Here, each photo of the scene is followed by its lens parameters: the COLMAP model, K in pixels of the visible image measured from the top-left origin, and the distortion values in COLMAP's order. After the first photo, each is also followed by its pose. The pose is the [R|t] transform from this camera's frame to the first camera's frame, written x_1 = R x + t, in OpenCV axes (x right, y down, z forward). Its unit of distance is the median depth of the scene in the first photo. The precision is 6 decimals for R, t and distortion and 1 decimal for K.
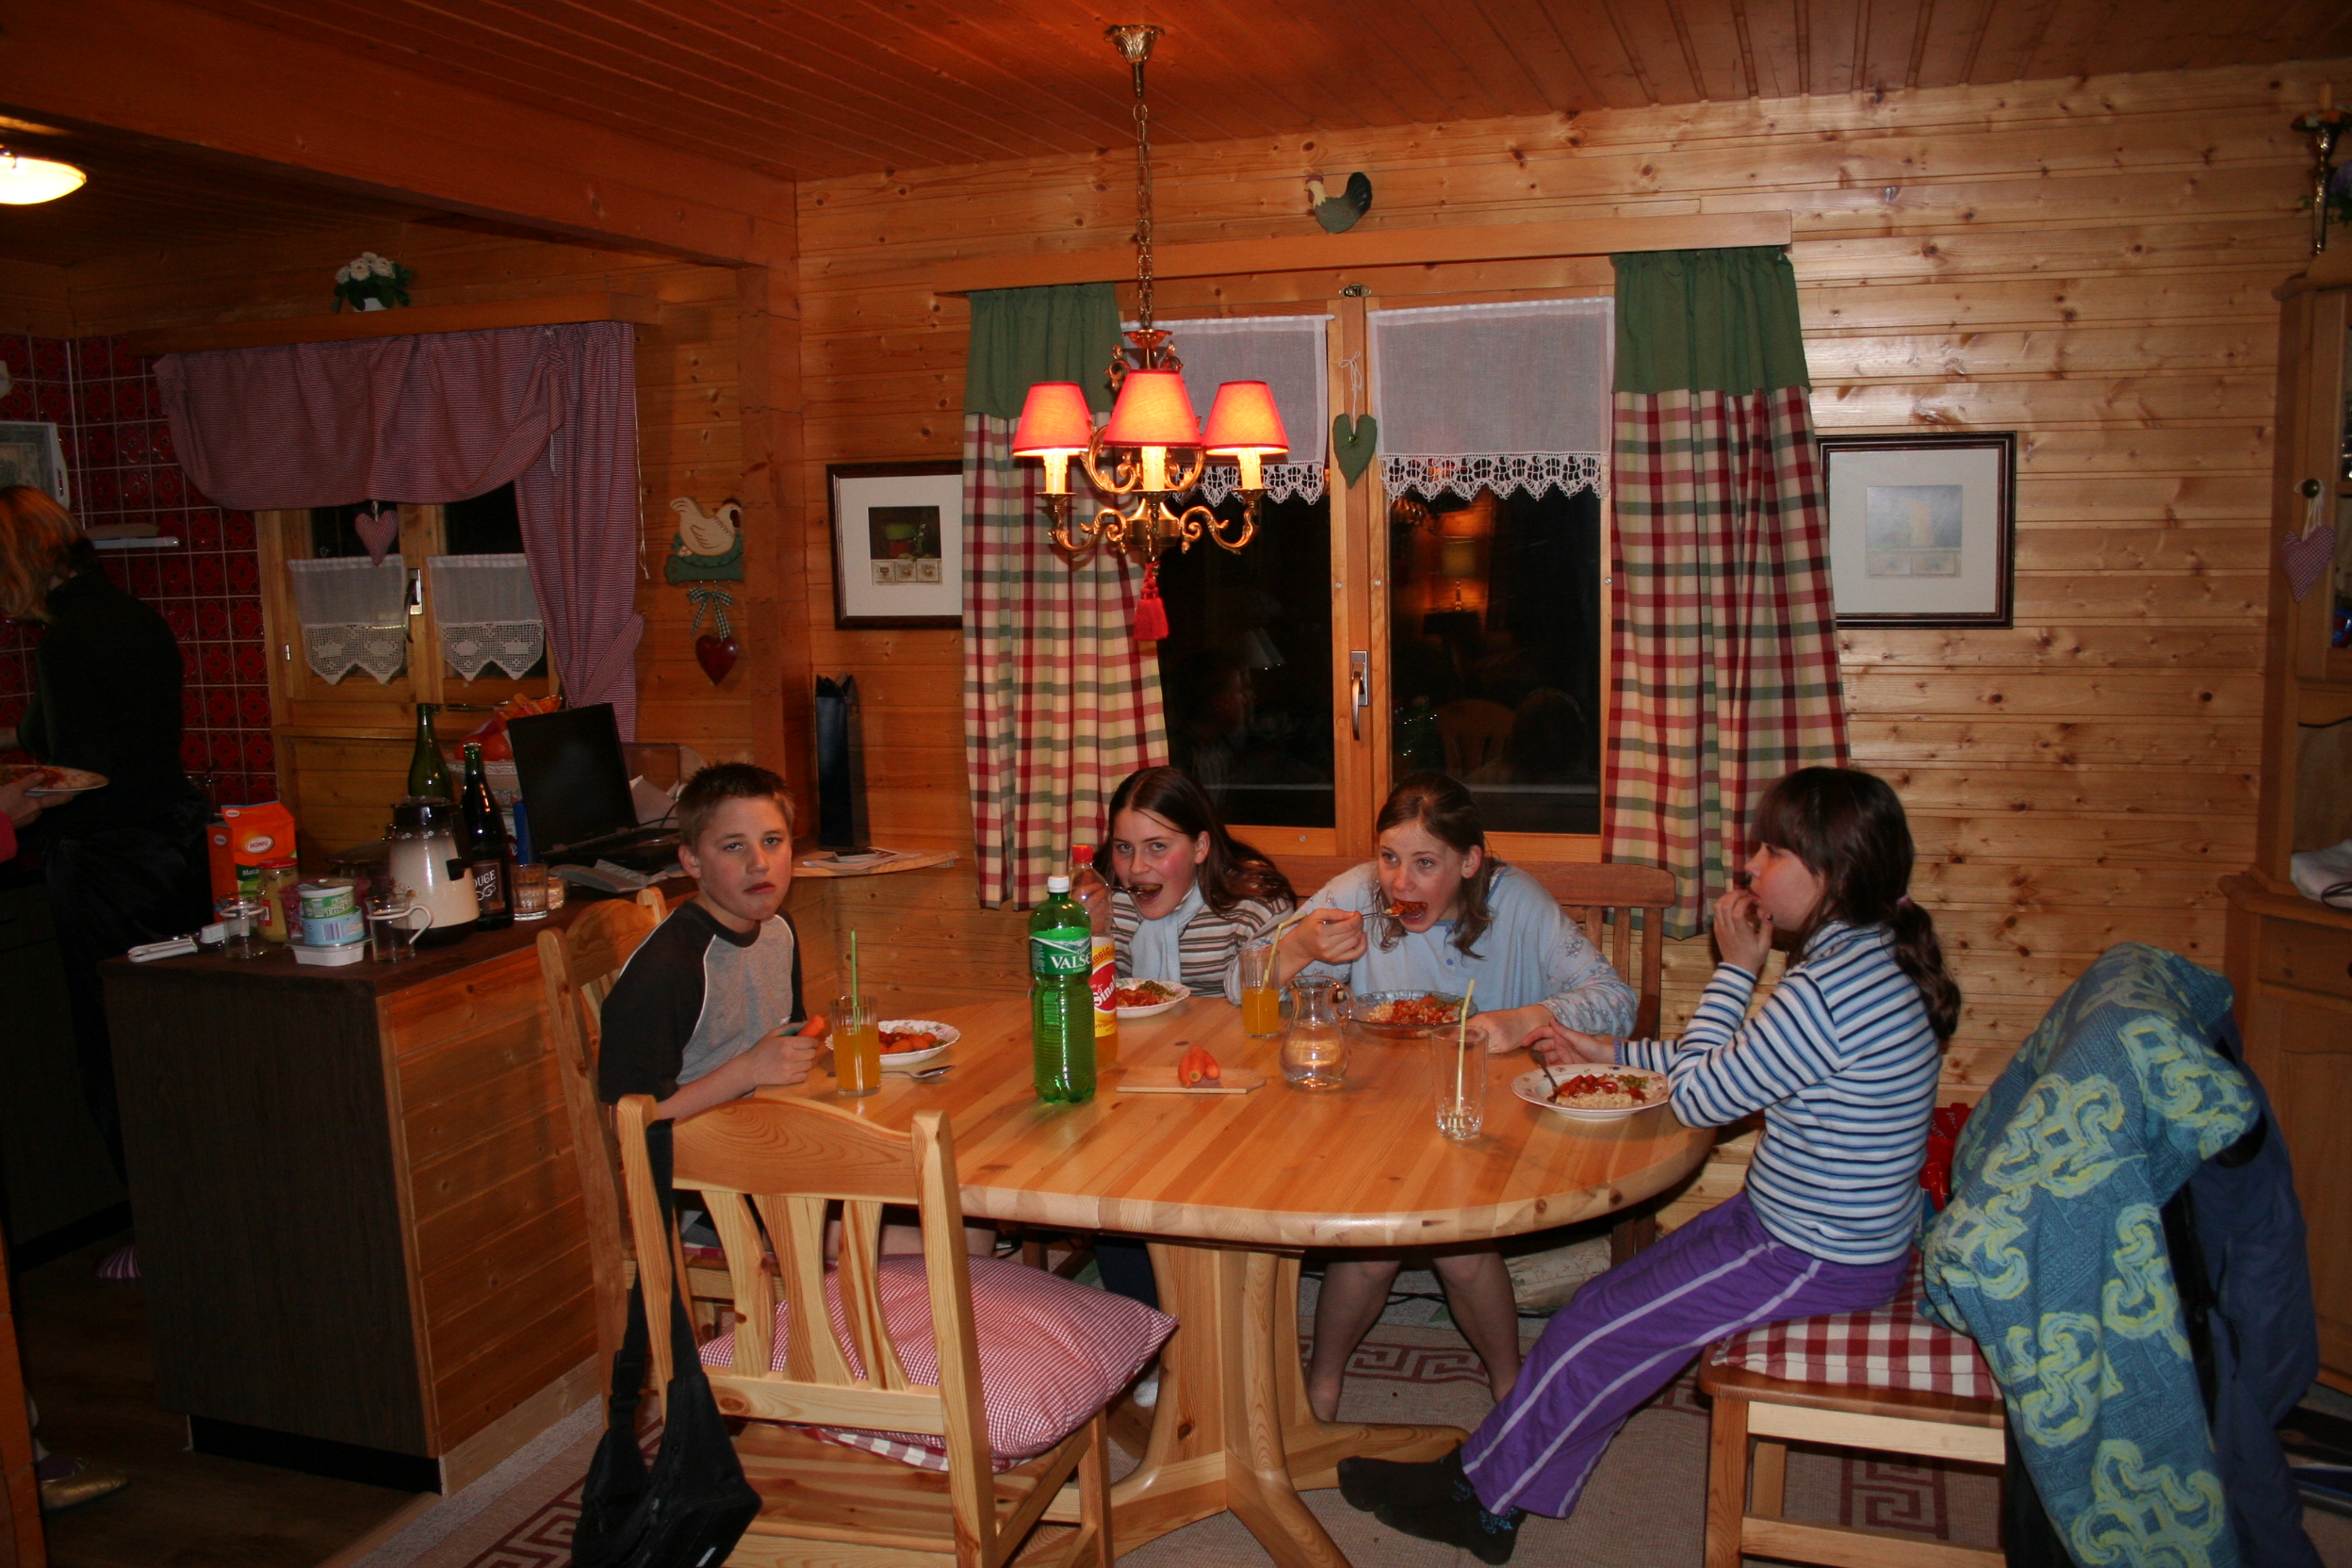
lens RADIAL K [[1952.0, 0, 1177.7], [0, 1952.0, 800.0], [0, 0, 1]] dist [-0.159383, 0.136950]
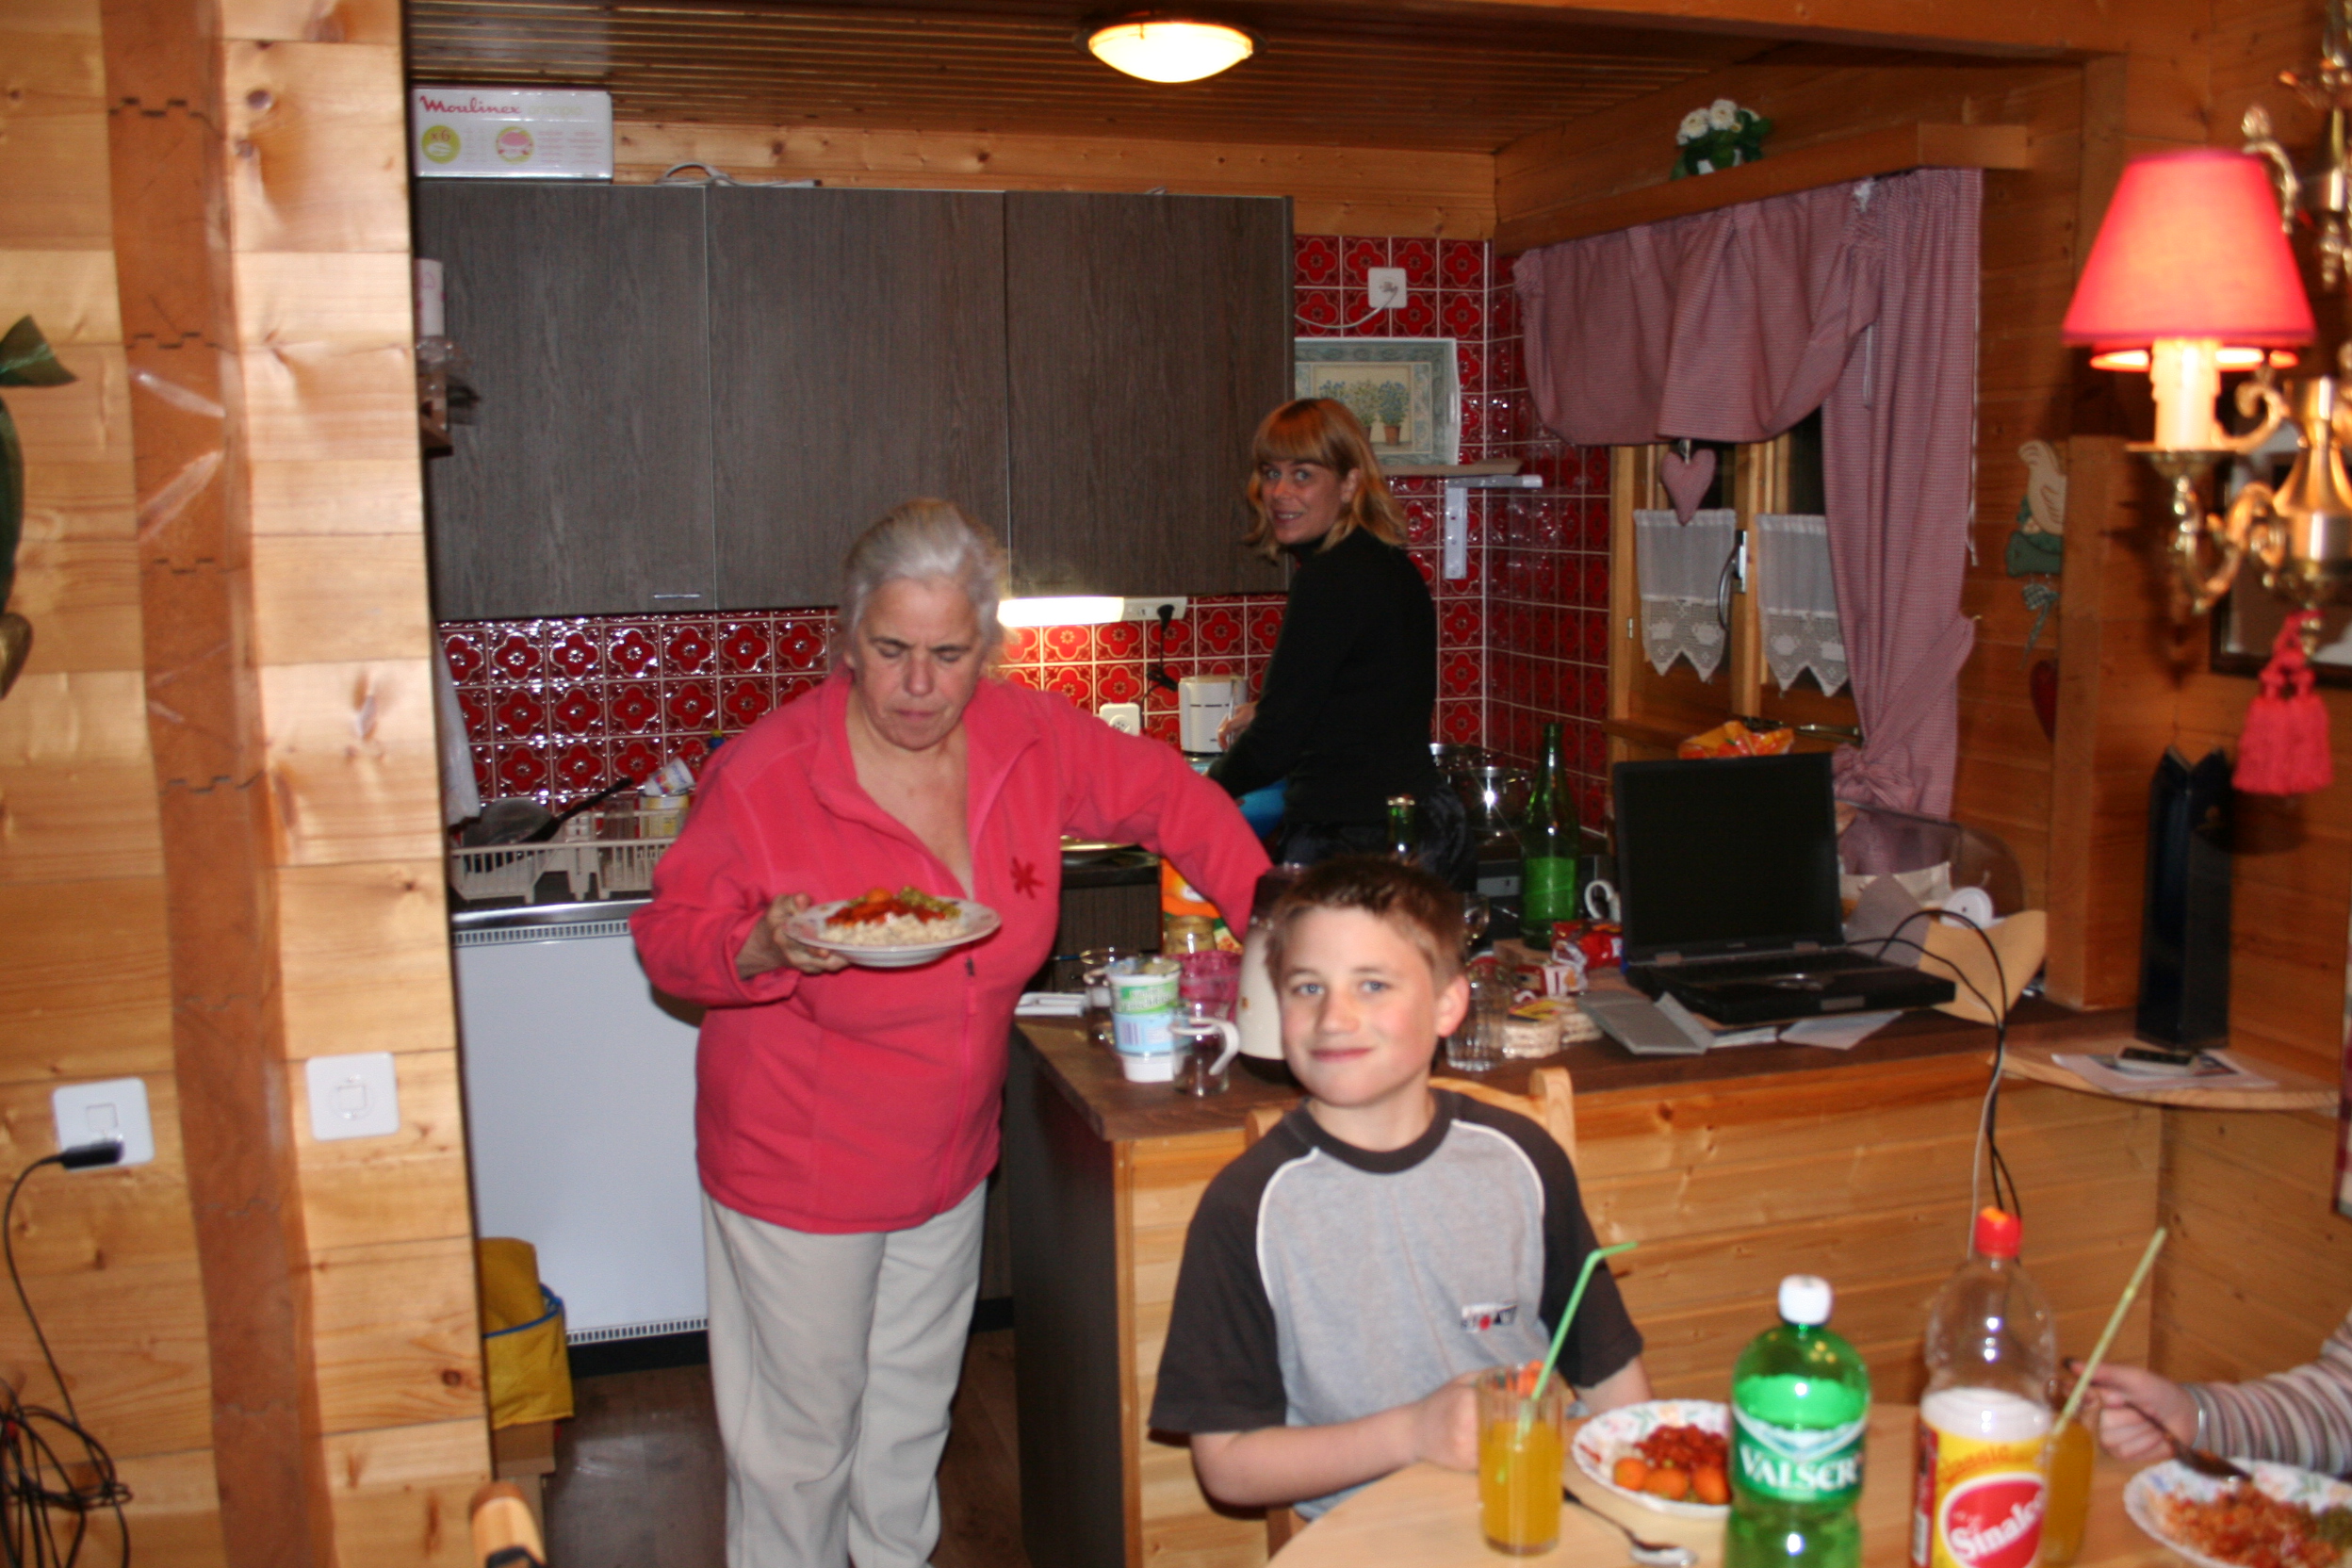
lens RADIAL K [[2158.4, 0, 1176.0], [0, 2158.4, 784.0], [0, 0, 1]] dist [-0.089757, -0.000423]
pose [[0.579748, 0.129148, -0.804496, 0.166469], [-0.118979, 0.990193, 0.073219, -0.066653], [0.806062, 0.053270, 0.589429, 0.388492]]
